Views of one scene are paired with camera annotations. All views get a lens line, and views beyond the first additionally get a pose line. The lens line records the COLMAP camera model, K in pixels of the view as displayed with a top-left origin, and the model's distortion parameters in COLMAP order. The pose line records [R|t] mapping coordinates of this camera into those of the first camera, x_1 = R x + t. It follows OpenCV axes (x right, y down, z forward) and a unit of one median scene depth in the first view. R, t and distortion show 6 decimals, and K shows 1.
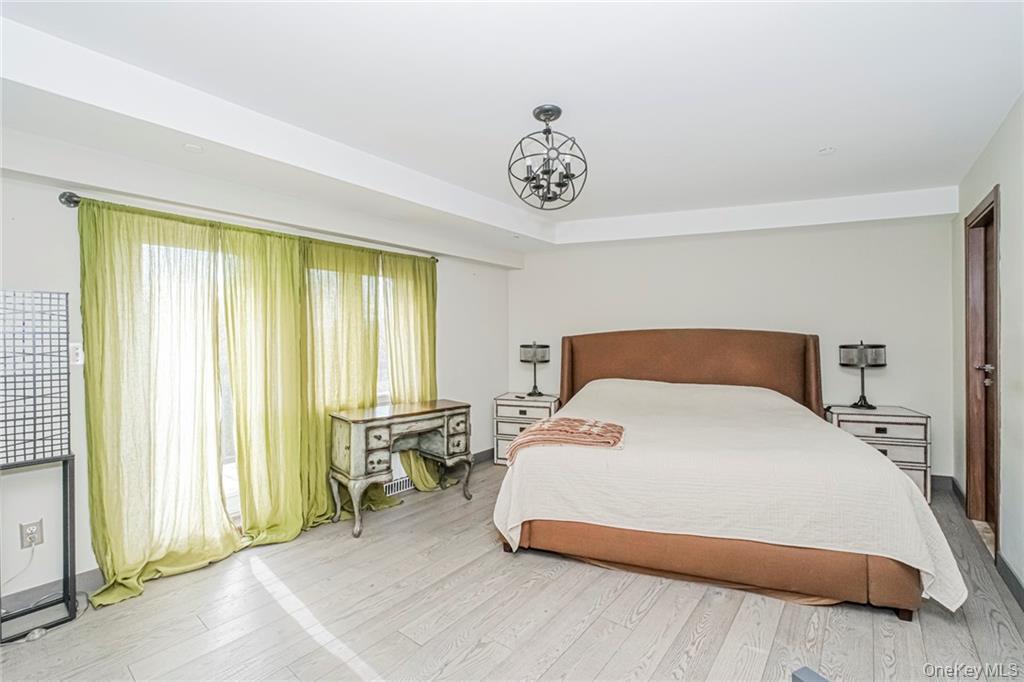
lens RADIAL K [[441.1, 0, 516.5], [0, 441.1, 340.1], [0, 0, 1]] dist [0.000868, -0.000227]
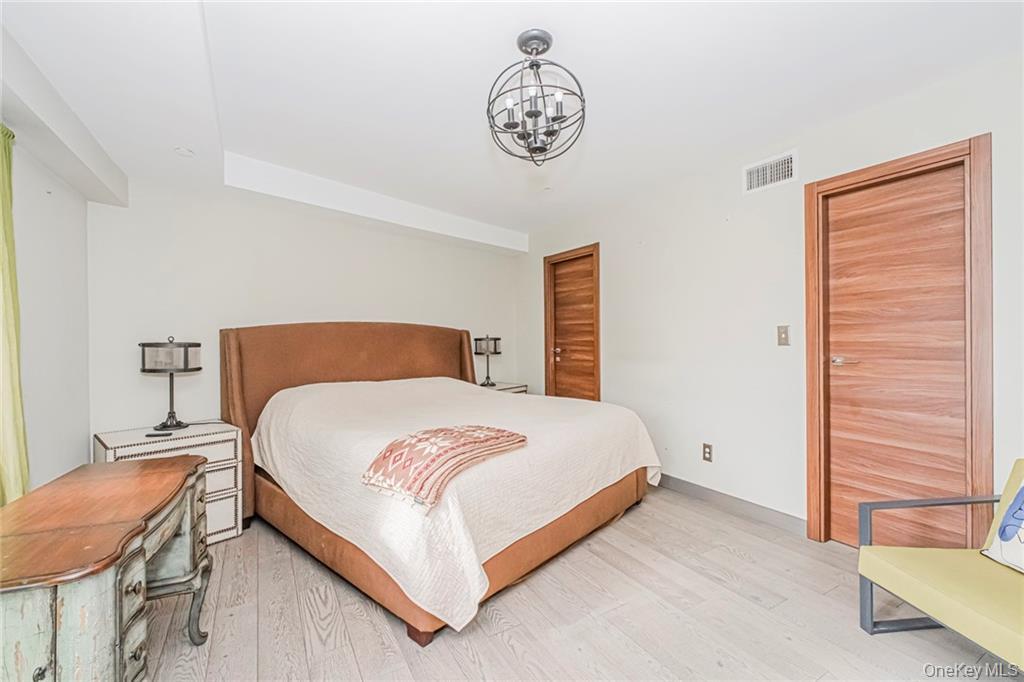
lens RADIAL K [[441.1, 0, 516.7], [0, 441.1, 338.3], [0, 0, 1]] dist [0.000868, -0.000227]
pose [[0.372385, -0.002426, 0.928075, -0.357438], [0.016792, 0.999850, -0.004125, 0.015783], [-0.927926, 0.017121, 0.372370, 0.371368]]
